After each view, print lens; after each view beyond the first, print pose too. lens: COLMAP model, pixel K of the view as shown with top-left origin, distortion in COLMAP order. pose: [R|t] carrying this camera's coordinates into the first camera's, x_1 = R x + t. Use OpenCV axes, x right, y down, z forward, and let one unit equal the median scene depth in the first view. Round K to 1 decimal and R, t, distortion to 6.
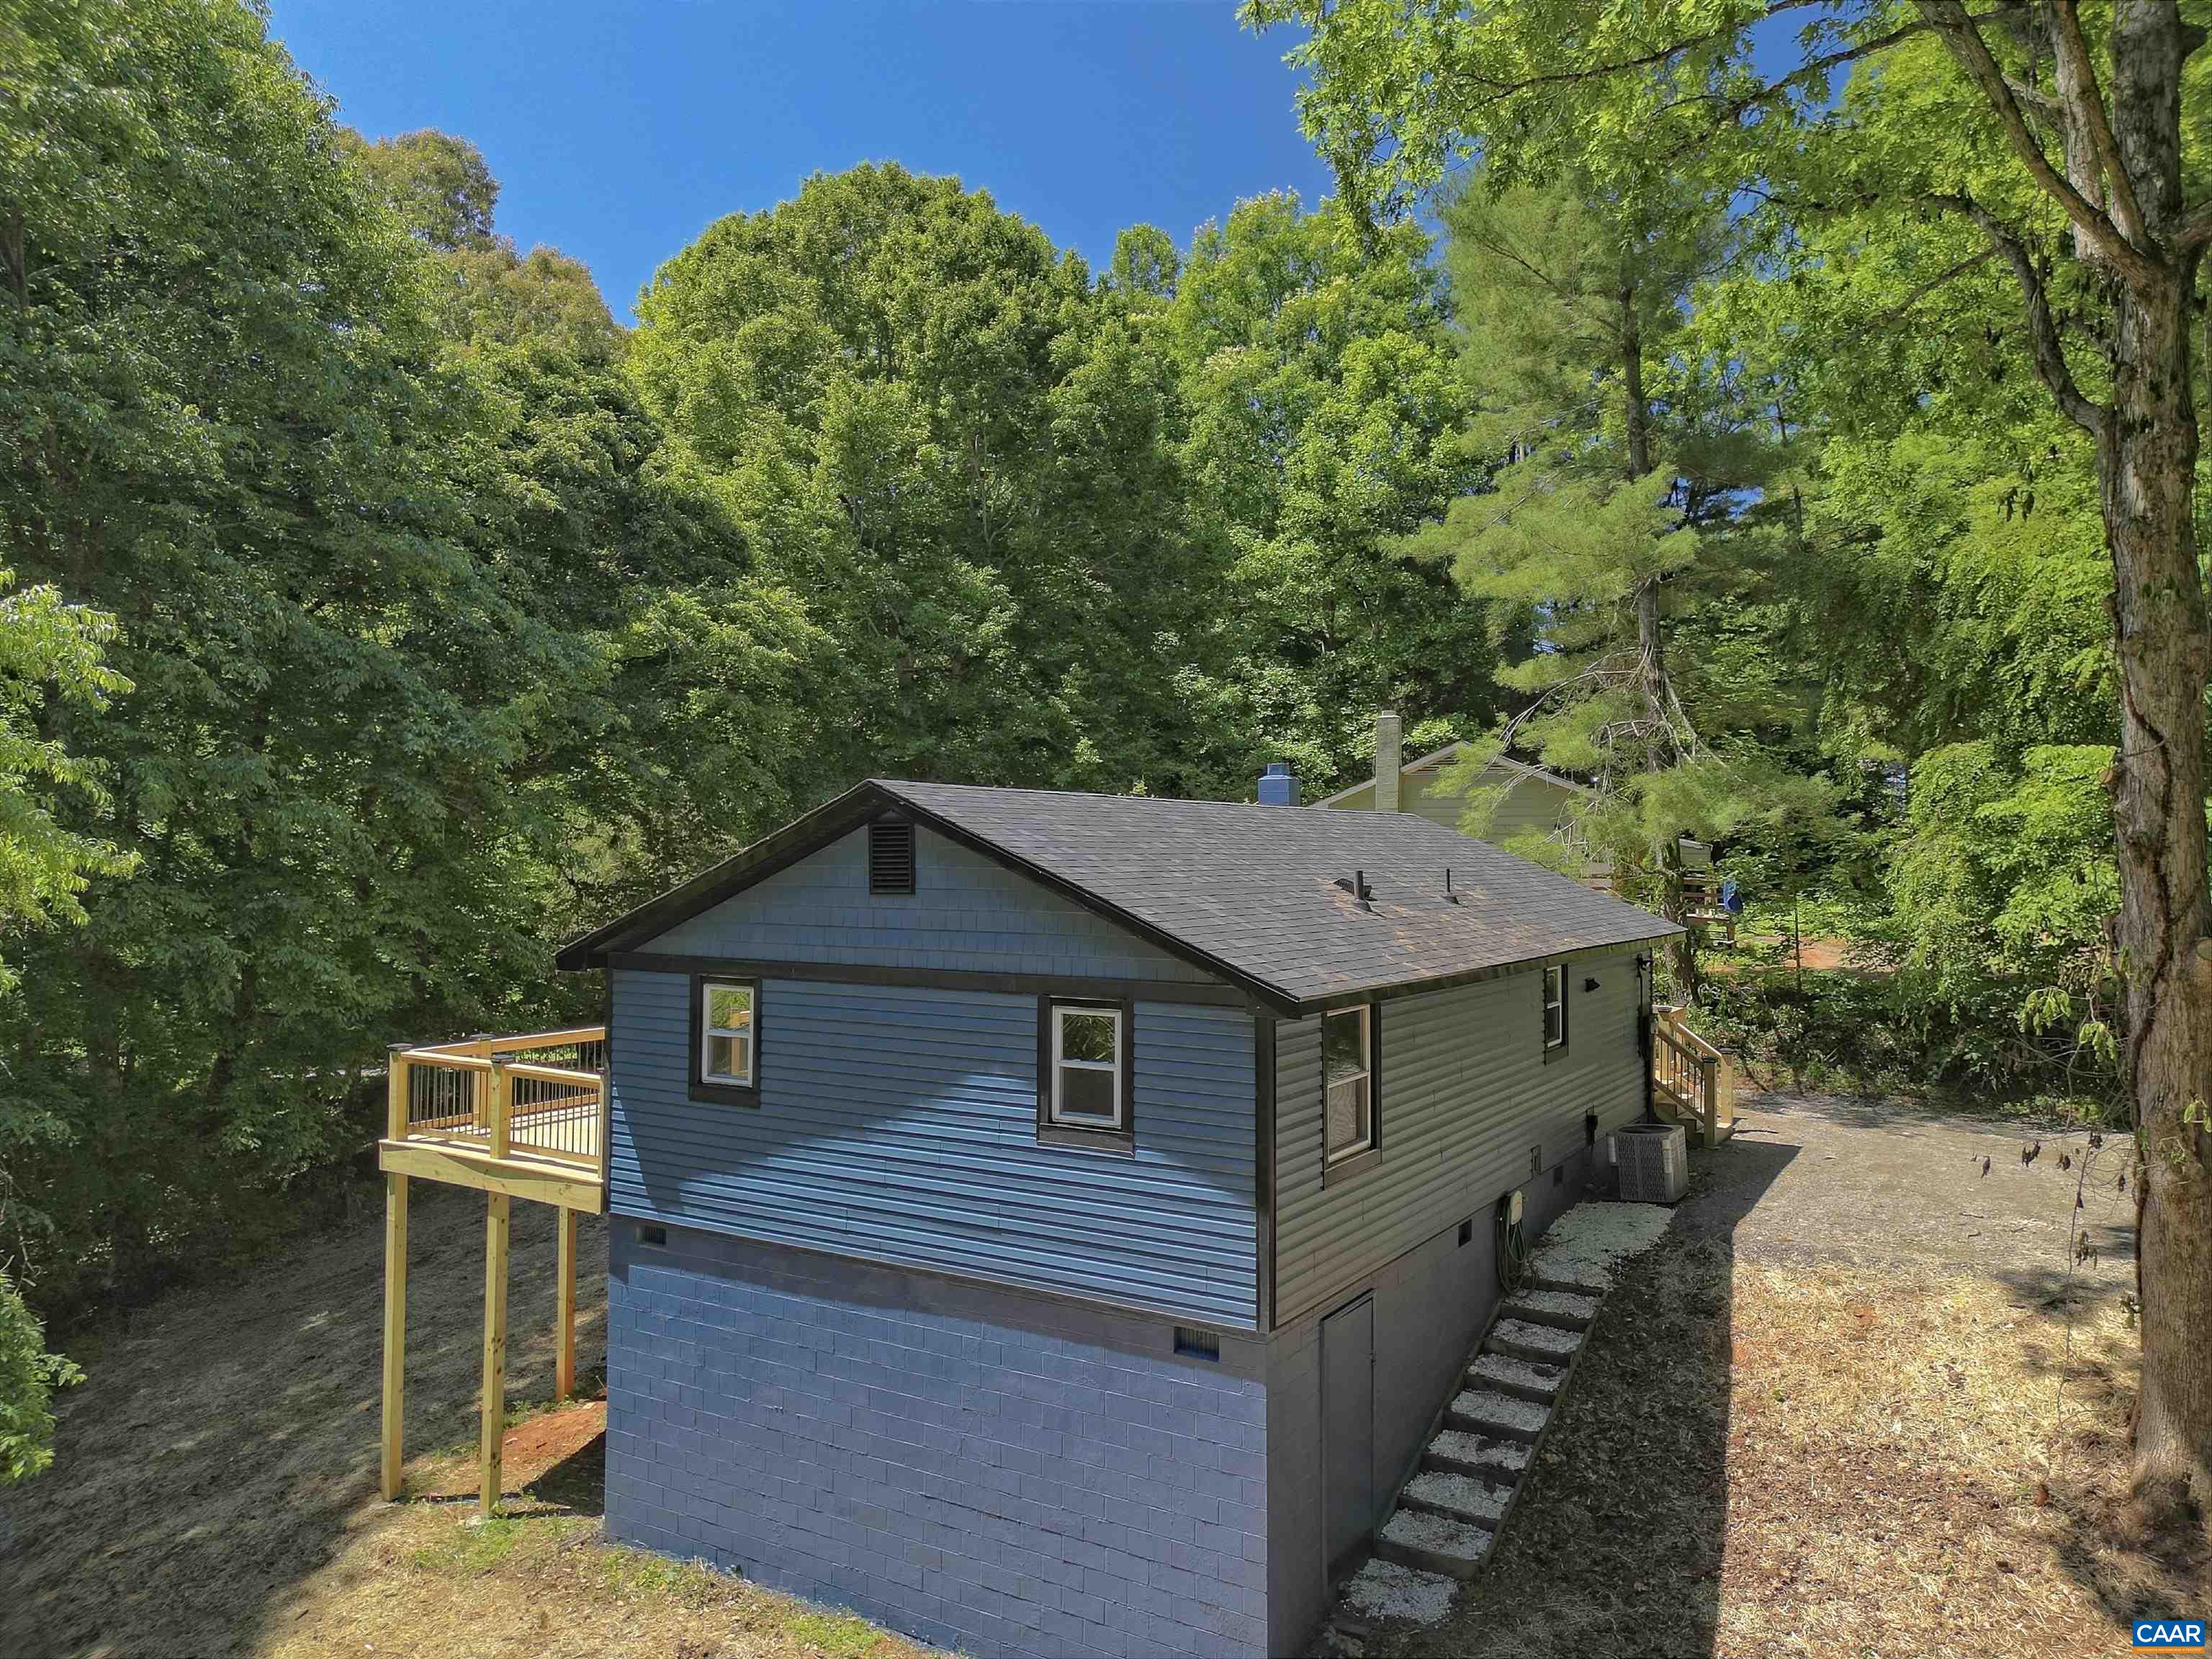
lens RADIAL K [[1547.9, 0, 1110.0], [0, 1547.9, 832.6], [0, 0, 1]] dist [0.086923, -0.101308]
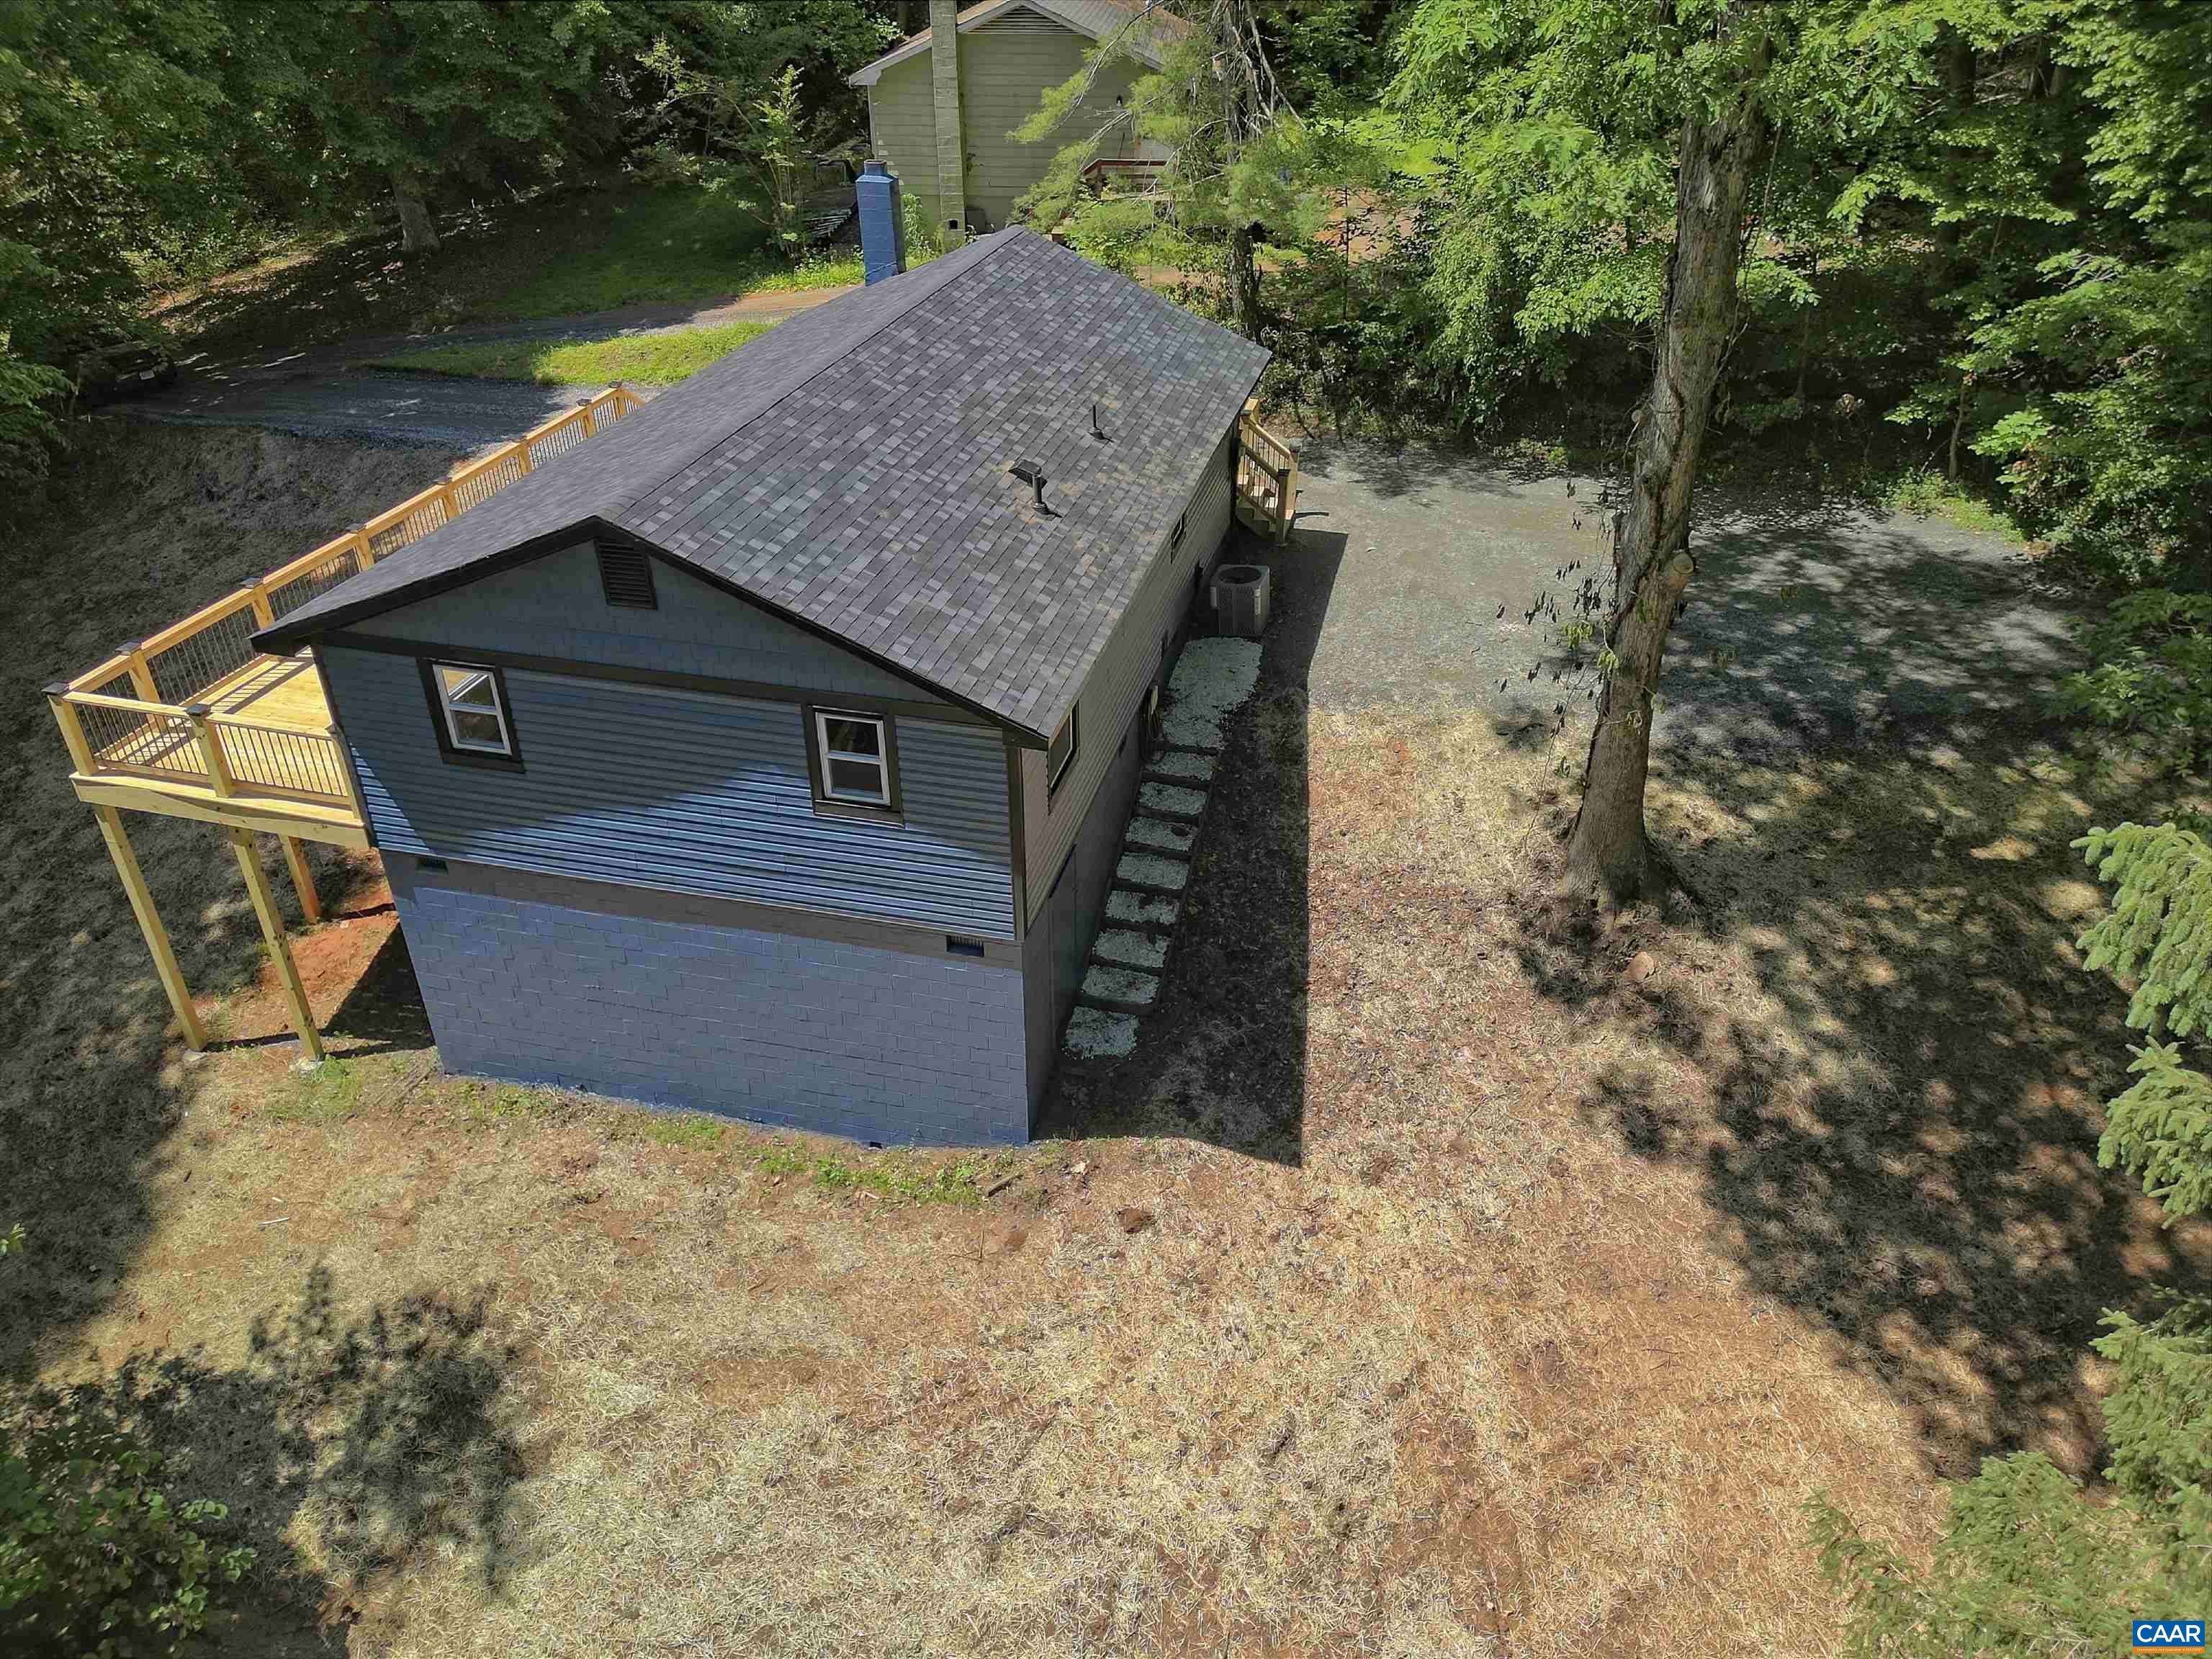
lens RADIAL K [[1547.9, 0, 1110.0], [0, 1547.9, 832.6], [0, 0, 1]] dist [0.086923, -0.101308]
pose [[0.950433, -0.167349, 0.262051, -0.121507], [-0.002023, 0.839456, 0.543424, -0.363460], [-0.310922, -0.517019, 0.797508, -0.024407]]
